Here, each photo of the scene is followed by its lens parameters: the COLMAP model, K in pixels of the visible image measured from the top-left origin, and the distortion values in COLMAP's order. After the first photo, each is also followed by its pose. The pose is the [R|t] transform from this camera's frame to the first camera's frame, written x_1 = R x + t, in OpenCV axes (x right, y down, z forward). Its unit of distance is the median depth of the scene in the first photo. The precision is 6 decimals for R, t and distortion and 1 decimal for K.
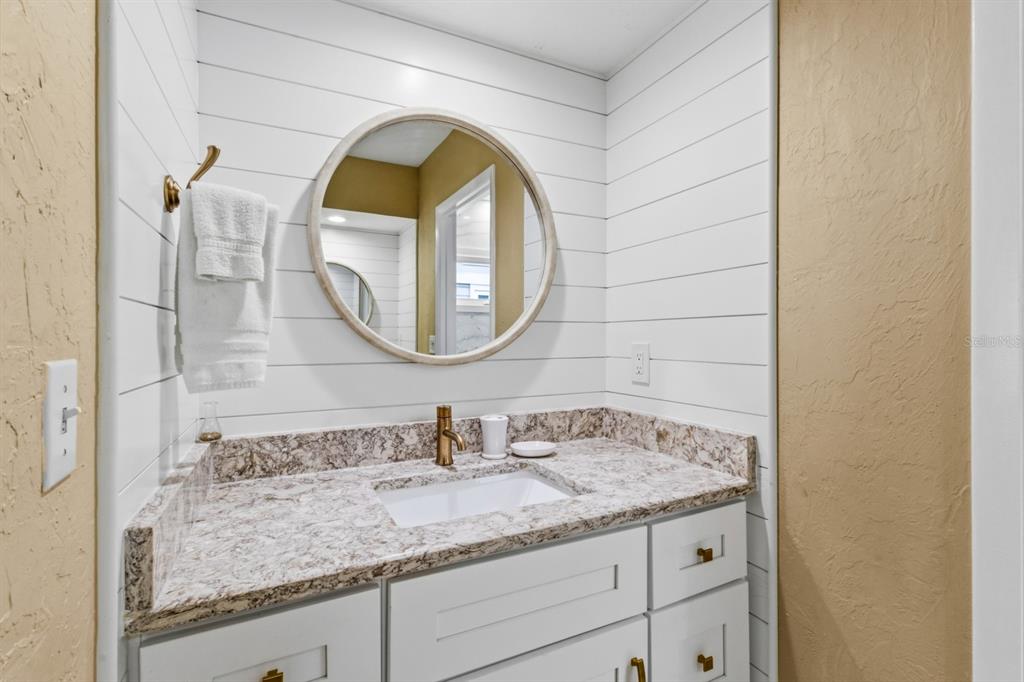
lens RADIAL K [[470.8, 0, 511.4], [0, 470.8, 334.0], [0, 0, 1]] dist [-0.000938, -0.000041]
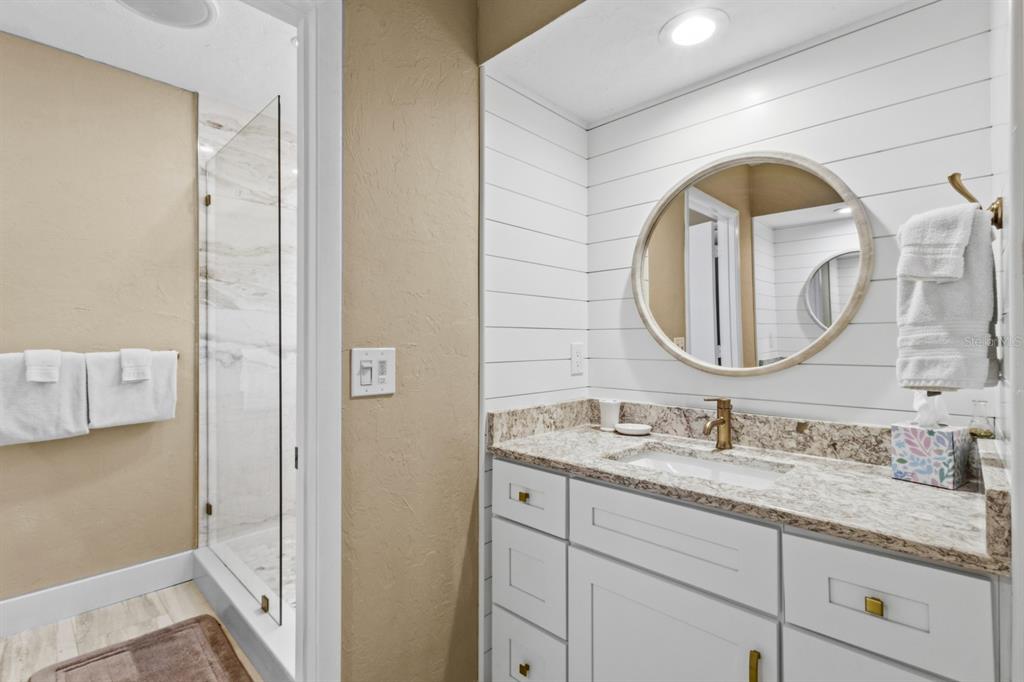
lens RADIAL K [[470.4, 0, 508.0], [0, 470.4, 336.9], [0, 0, 1]] dist [0.002753, -0.000143]
pose [[0.340292, -0.004112, -0.940311, 1.016876], [0.008973, 0.999959, -0.001126, -0.009840], [0.940277, -0.008055, 0.340315, 0.122292]]
